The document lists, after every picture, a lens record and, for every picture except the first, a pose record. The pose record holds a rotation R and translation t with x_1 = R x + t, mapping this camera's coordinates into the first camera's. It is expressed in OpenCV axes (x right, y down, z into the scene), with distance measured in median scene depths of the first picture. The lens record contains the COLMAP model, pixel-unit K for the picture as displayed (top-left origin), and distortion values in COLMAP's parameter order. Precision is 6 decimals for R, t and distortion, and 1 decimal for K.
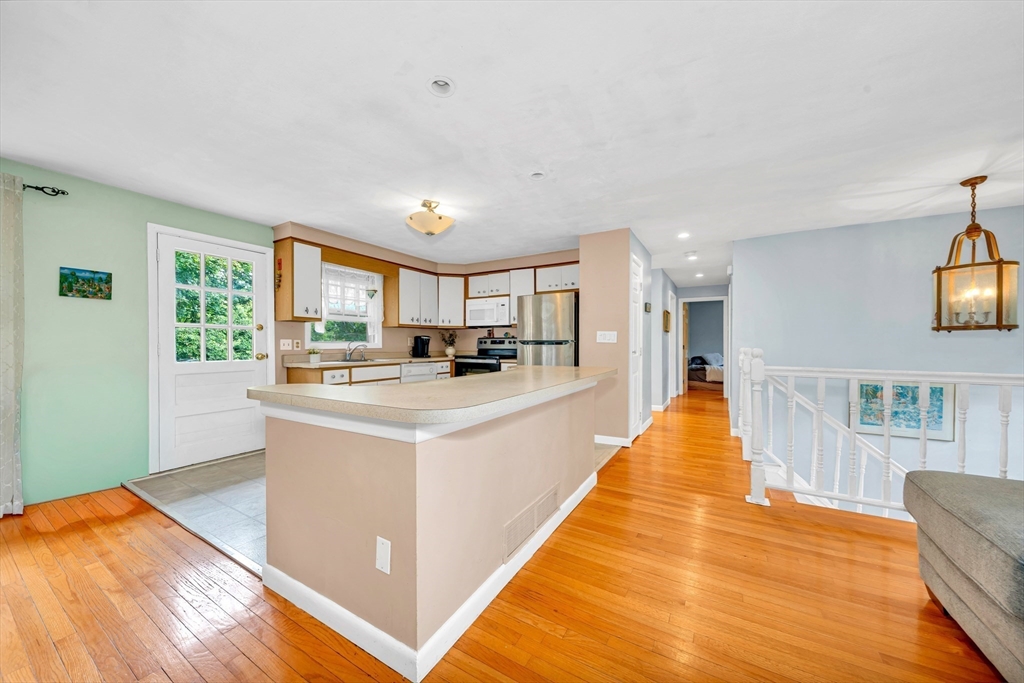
lens RADIAL K [[355.6, 0, 518.9], [0, 355.6, 345.9], [0, 0, 1]] dist [-0.001609, -0.001693]
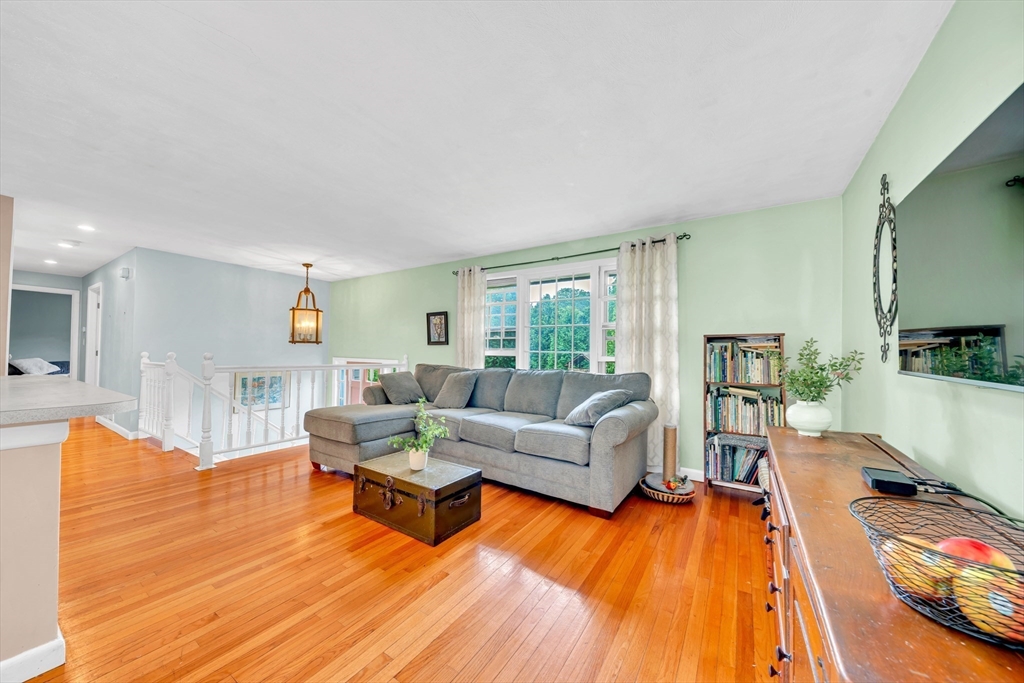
lens RADIAL K [[355.6, 0, 507.4], [0, 355.6, 348.3], [0, 0, 1]] dist [-0.001609, -0.001693]
pose [[0.047913, 0.016136, 0.998721, -0.381695], [-0.009618, 0.999831, -0.015693, 0.000802], [-0.998805, -0.008854, 0.048061, -0.115137]]
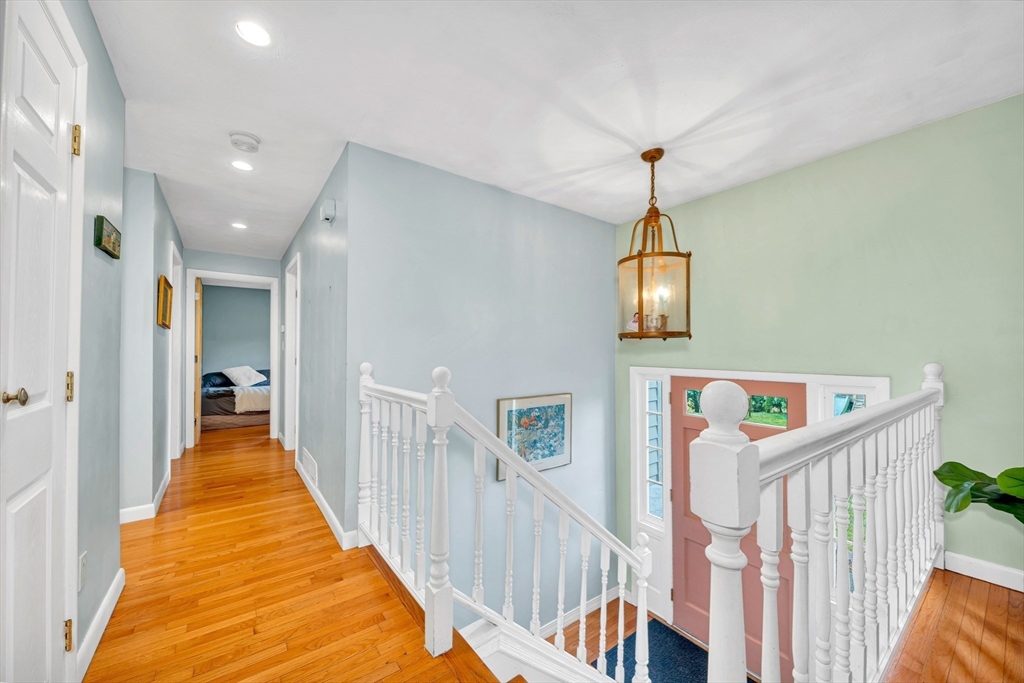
lens RADIAL K [[379.7, 0, 502.7], [0, 379.7, 349.3], [0, 0, 1]] dist [0.003297, -0.000269]
pose [[0.407021, 0.009057, 0.913374, 0.239672], [0.002592, 0.999935, -0.011070, -0.007158], [-0.913415, 0.006873, 0.406971, 0.658650]]
